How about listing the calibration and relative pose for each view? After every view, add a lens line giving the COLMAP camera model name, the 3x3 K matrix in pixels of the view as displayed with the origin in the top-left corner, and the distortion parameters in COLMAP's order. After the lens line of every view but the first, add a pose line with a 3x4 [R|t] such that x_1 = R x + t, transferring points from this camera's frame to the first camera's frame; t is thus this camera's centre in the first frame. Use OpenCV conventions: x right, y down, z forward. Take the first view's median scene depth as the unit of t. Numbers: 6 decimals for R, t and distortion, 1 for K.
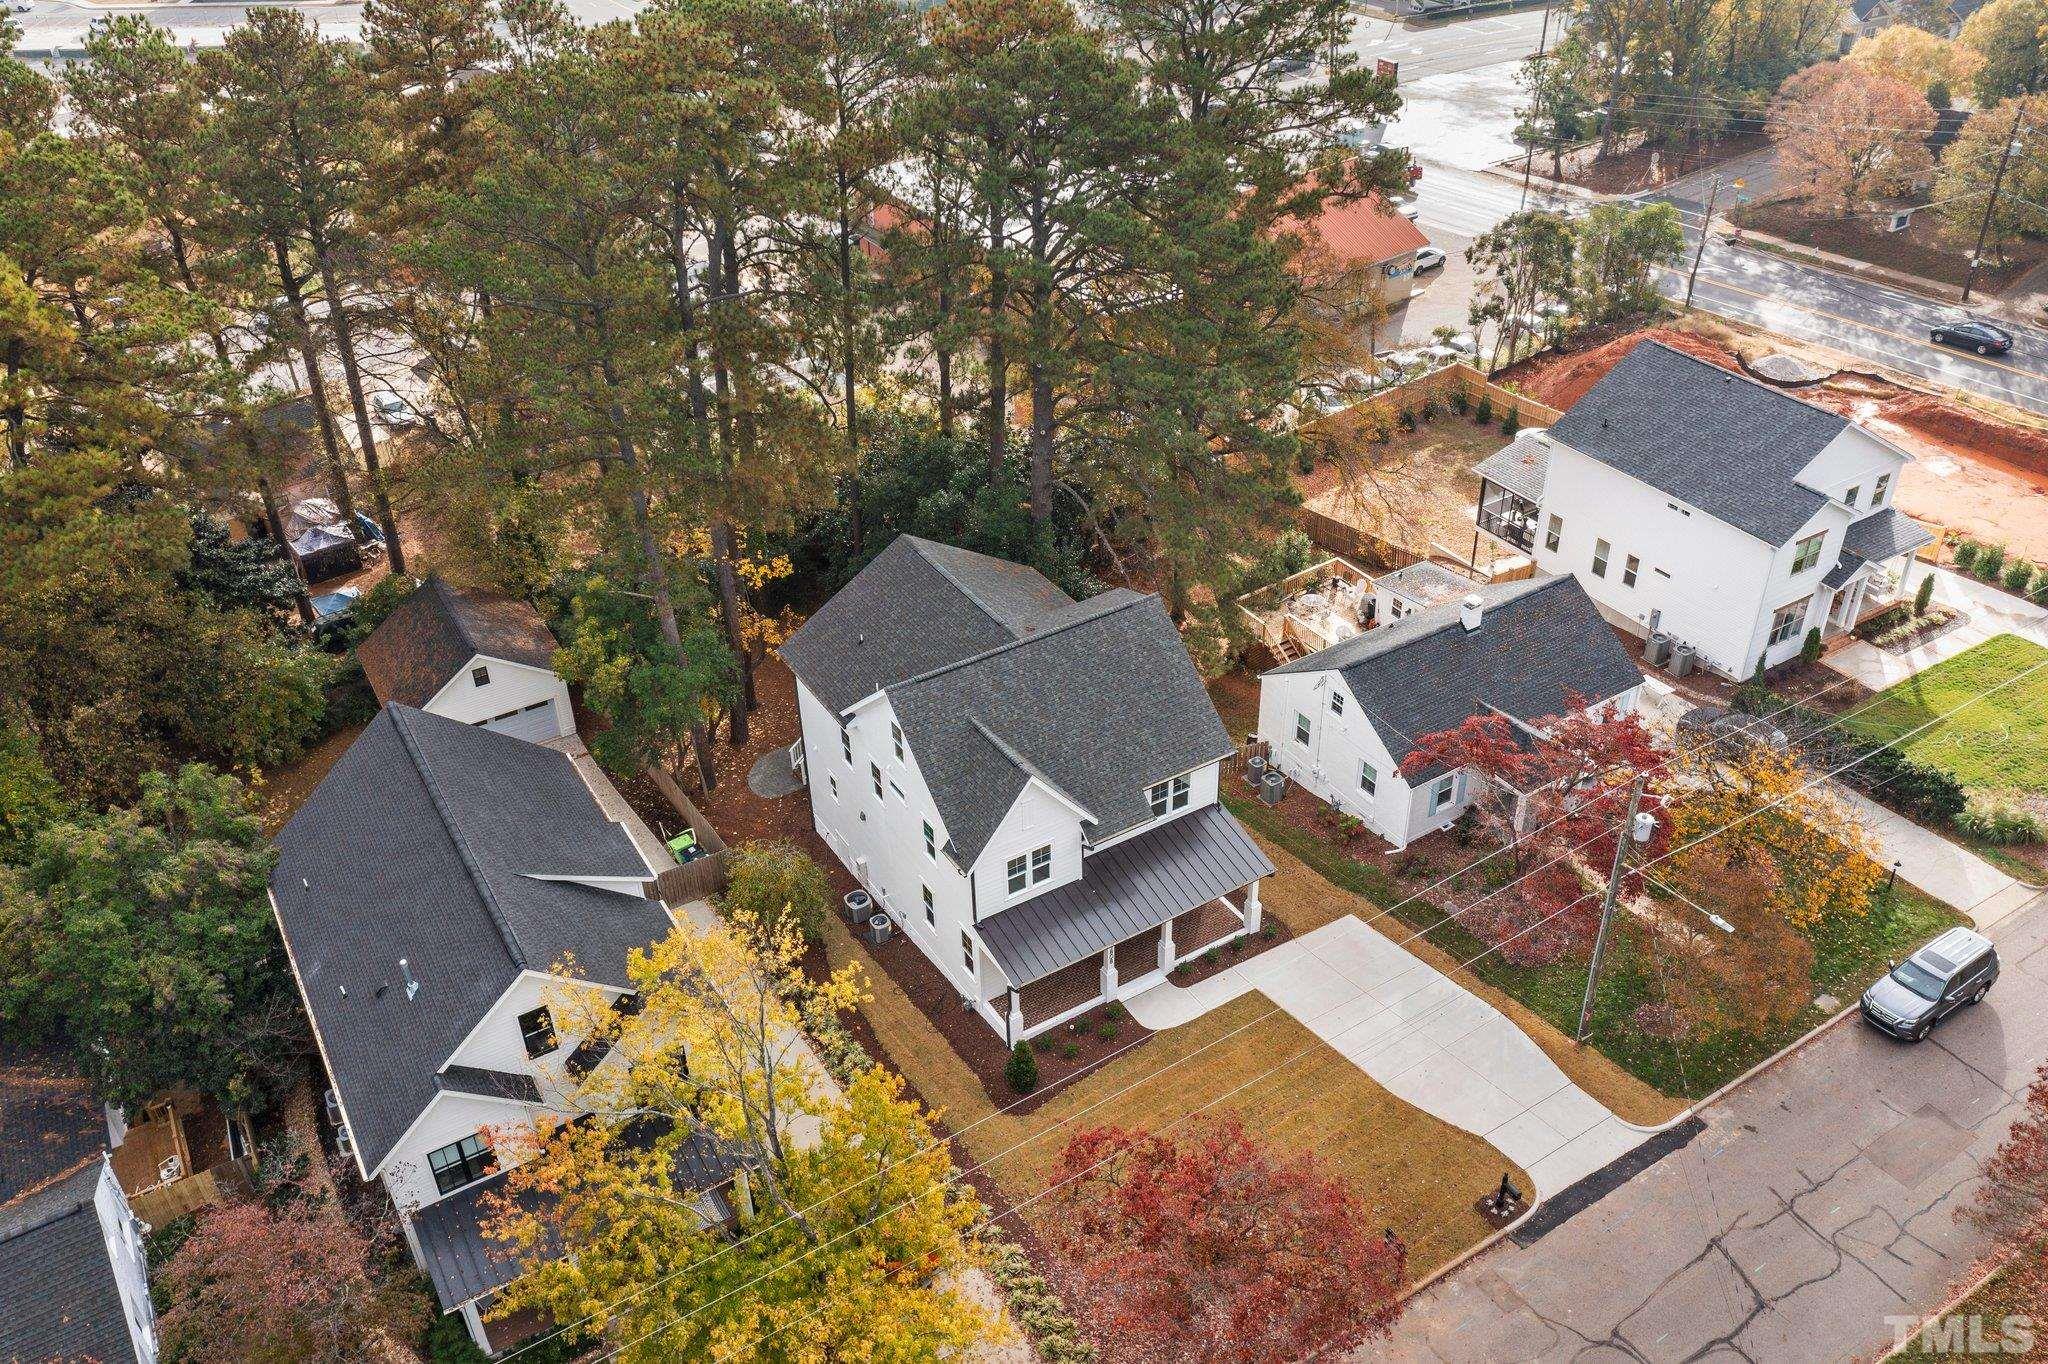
lens RADIAL K [[1606.6, 0, 1025.8], [0, 1606.6, 675.6], [0, 0, 1]] dist [0.011360, 0.000293]
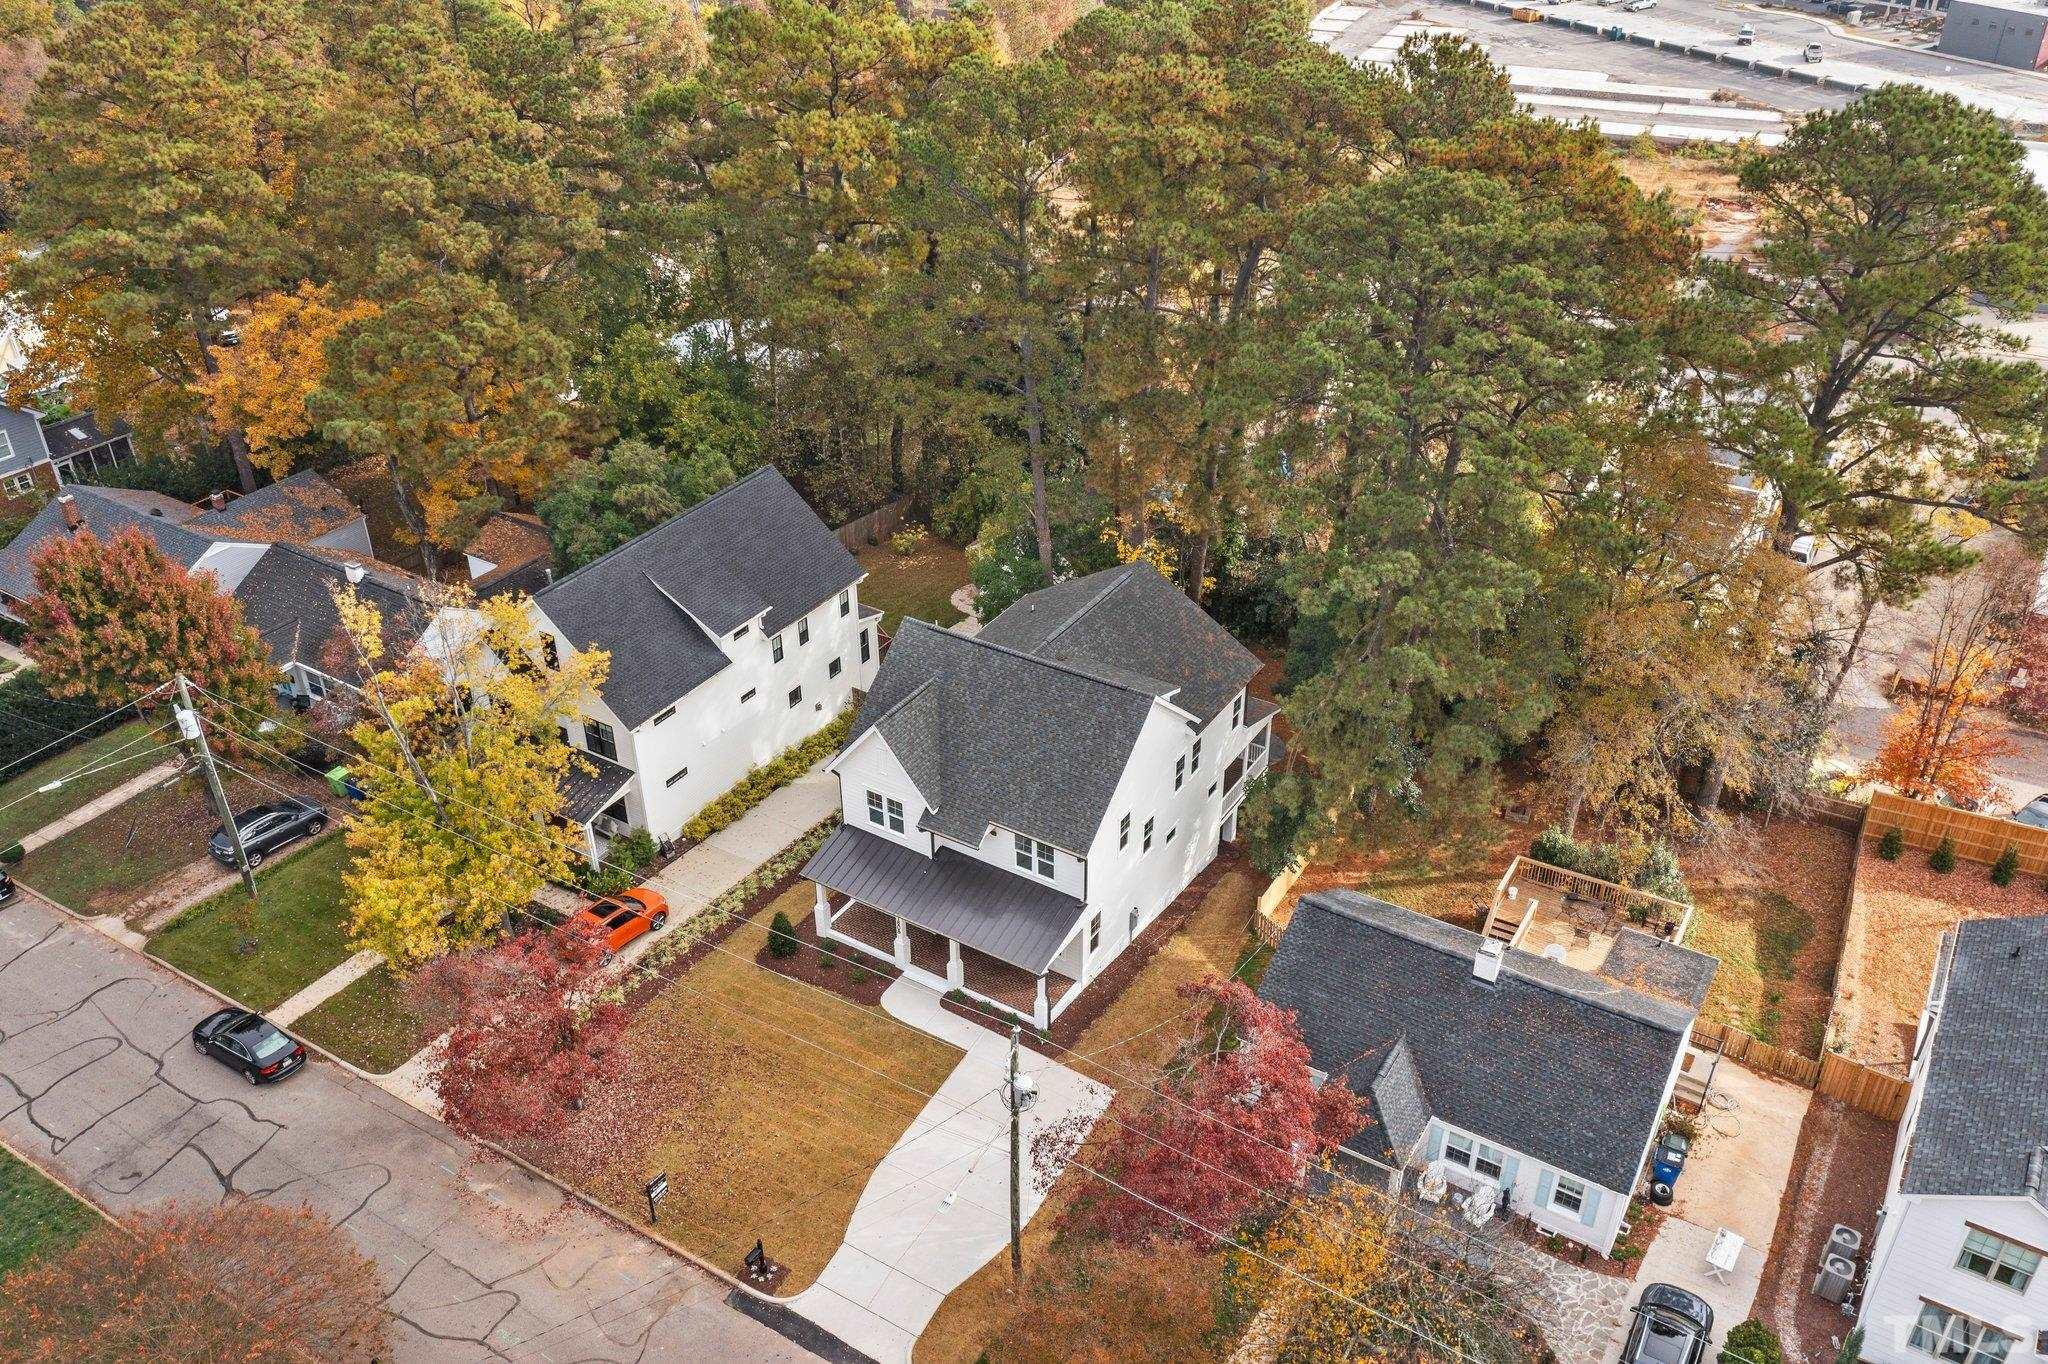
lens RADIAL K [[1606.6, 0, 1025.8], [0, 1606.6, 675.6], [0, 0, 1]] dist [0.011360, 0.000293]
pose [[0.450561, 0.489309, -0.746707, 0.804832], [-0.503812, 0.829861, 0.239799, -0.266967], [0.736999, 0.268156, 0.620423, 0.328030]]
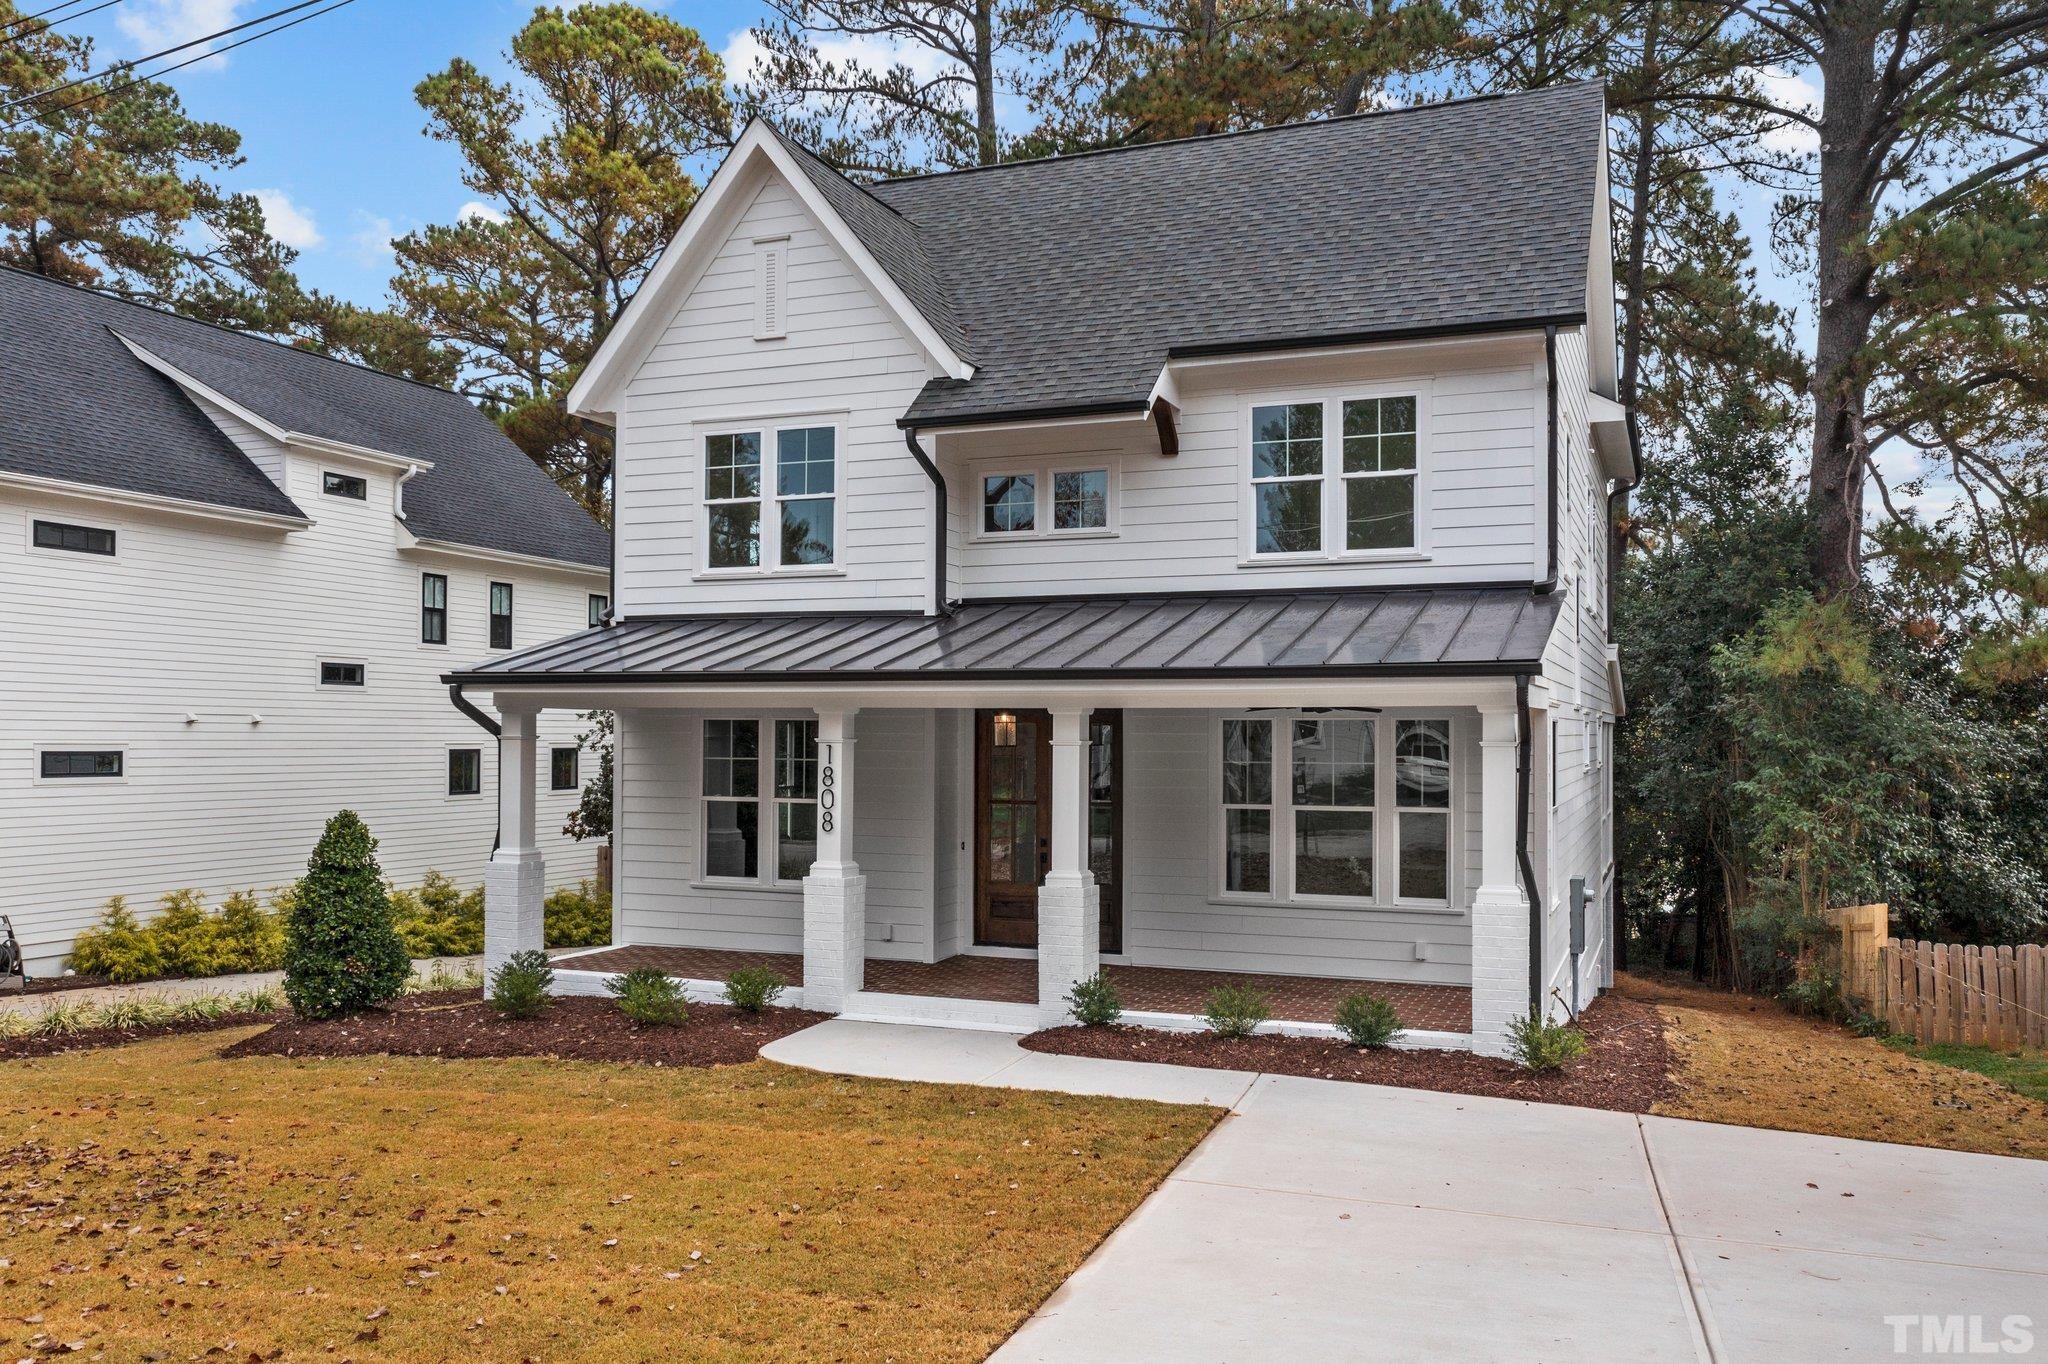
lens RADIAL K [[1634.4, 0, 1024.0], [0, 1634.4, 722.4], [0, 0, 1]] dist [-0.007459, -0.003236]
pose [[0.599559, 0.020950, -0.800056, 0.293809], [-0.464148, 0.823478, -0.326267, 0.234412], [0.651994, 0.566961, 0.503448, 0.846892]]
